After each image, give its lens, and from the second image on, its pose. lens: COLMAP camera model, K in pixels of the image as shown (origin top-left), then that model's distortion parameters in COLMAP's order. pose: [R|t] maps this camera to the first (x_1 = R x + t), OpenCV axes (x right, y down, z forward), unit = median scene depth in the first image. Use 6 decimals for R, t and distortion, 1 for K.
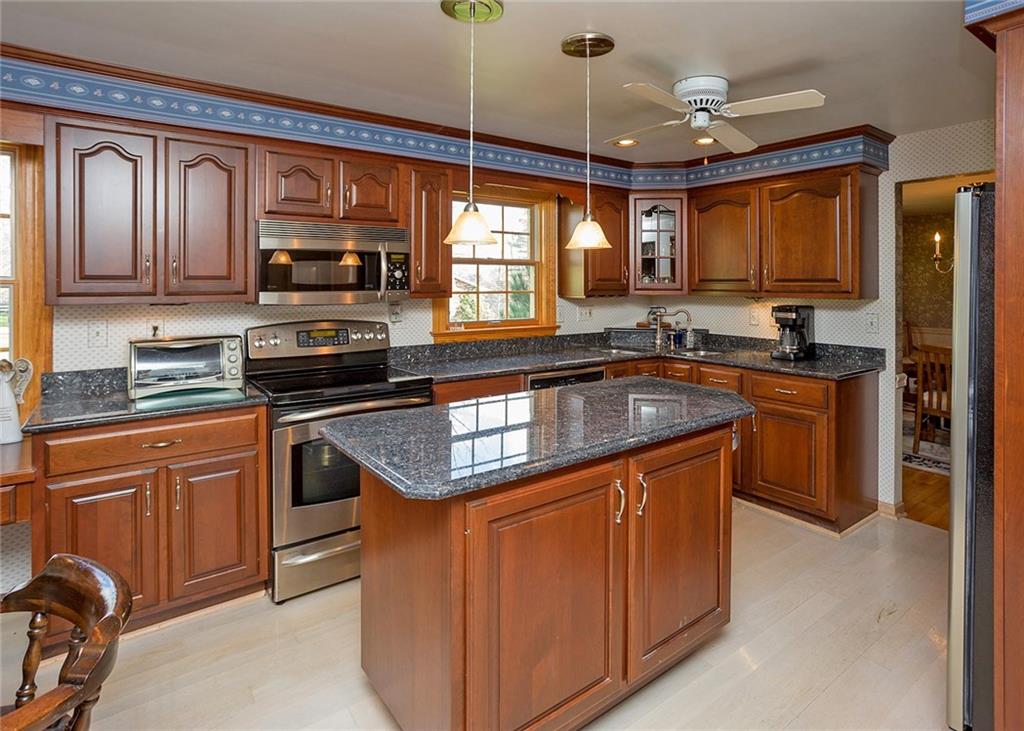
lens RADIAL K [[561.3, 0, 532.7], [0, 561.3, 279.2], [0, 0, 1]] dist [0.000863, 0.007212]
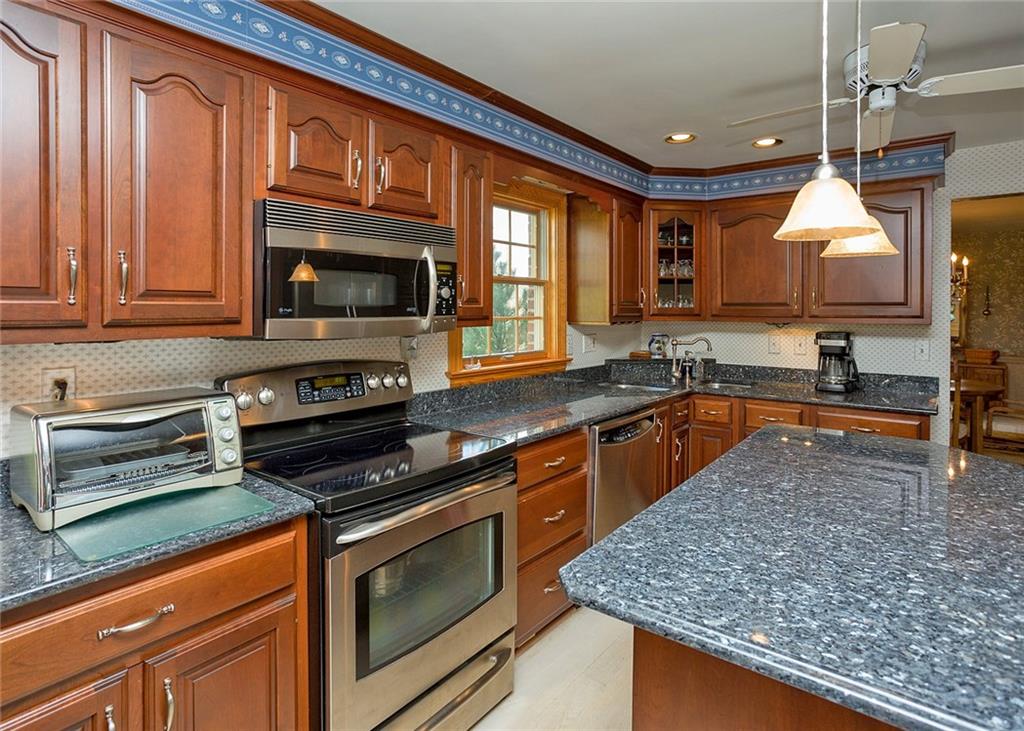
lens RADIAL K [[561.3, 0, 517.3], [0, 561.3, 308.8], [0, 0, 1]] dist [0.000863, 0.007212]
pose [[0.966768, 0.001328, 0.255650, -0.278358], [-0.003039, 0.999976, 0.006296, 0.005191], [-0.255636, -0.006864, 0.966749, 0.257651]]
